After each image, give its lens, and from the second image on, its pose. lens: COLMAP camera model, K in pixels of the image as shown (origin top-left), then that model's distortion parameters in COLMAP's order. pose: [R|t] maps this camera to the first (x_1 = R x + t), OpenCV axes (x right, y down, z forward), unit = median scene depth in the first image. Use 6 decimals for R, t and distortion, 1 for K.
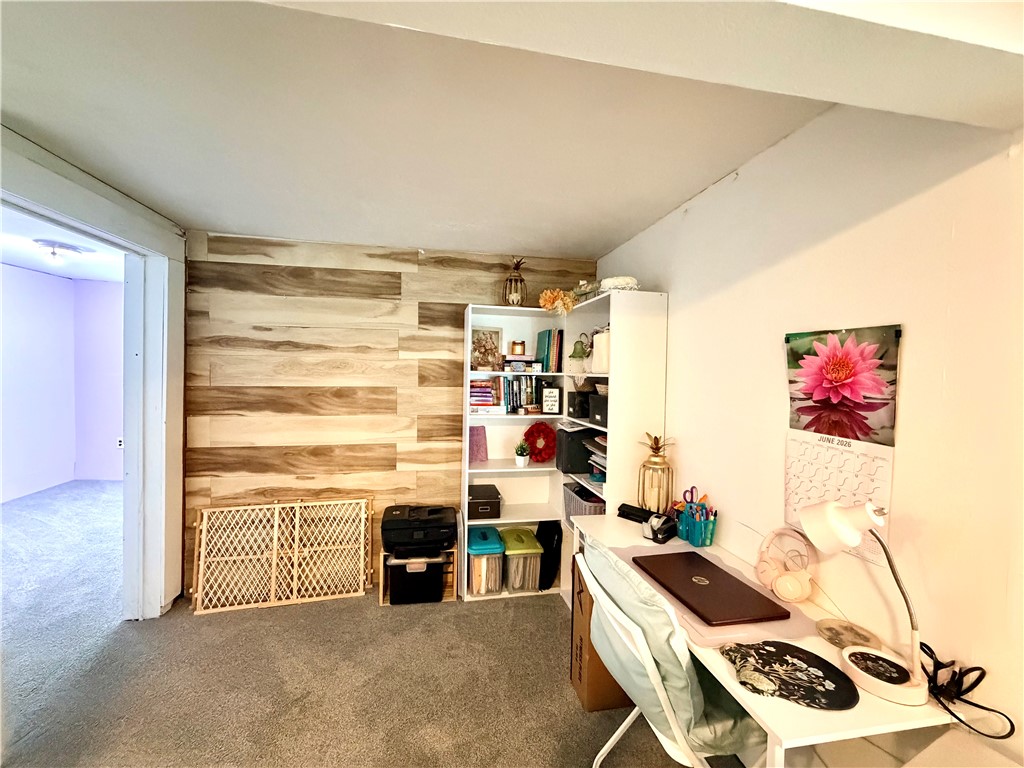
lens RADIAL K [[409.4, 0, 507.4], [0, 409.4, 382.7], [0, 0, 1]] dist [0.000305, 0.000628]
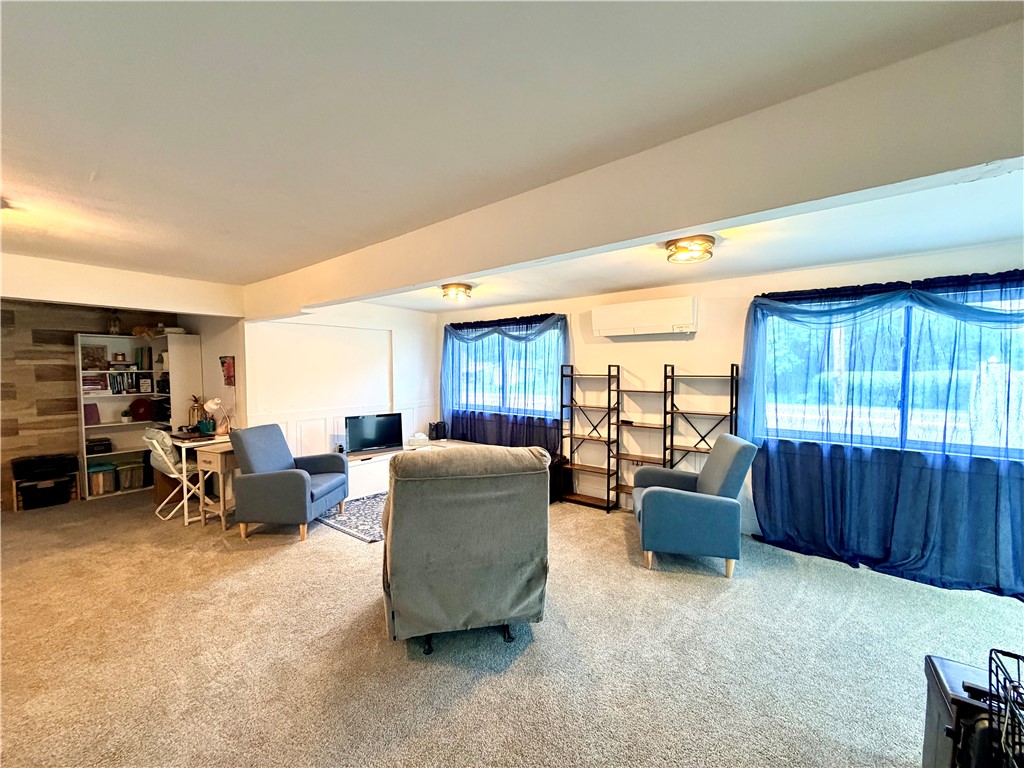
lens RADIAL K [[409.4, 0, 507.4], [0, 409.4, 382.7], [0, 0, 1]] dist [0.000305, 0.000628]
pose [[0.748411, -0.052589, 0.661147, 0.106609], [0.041774, 0.998610, 0.032143, 0.039659], [-0.661918, 0.003562, 0.749568, -1.475427]]
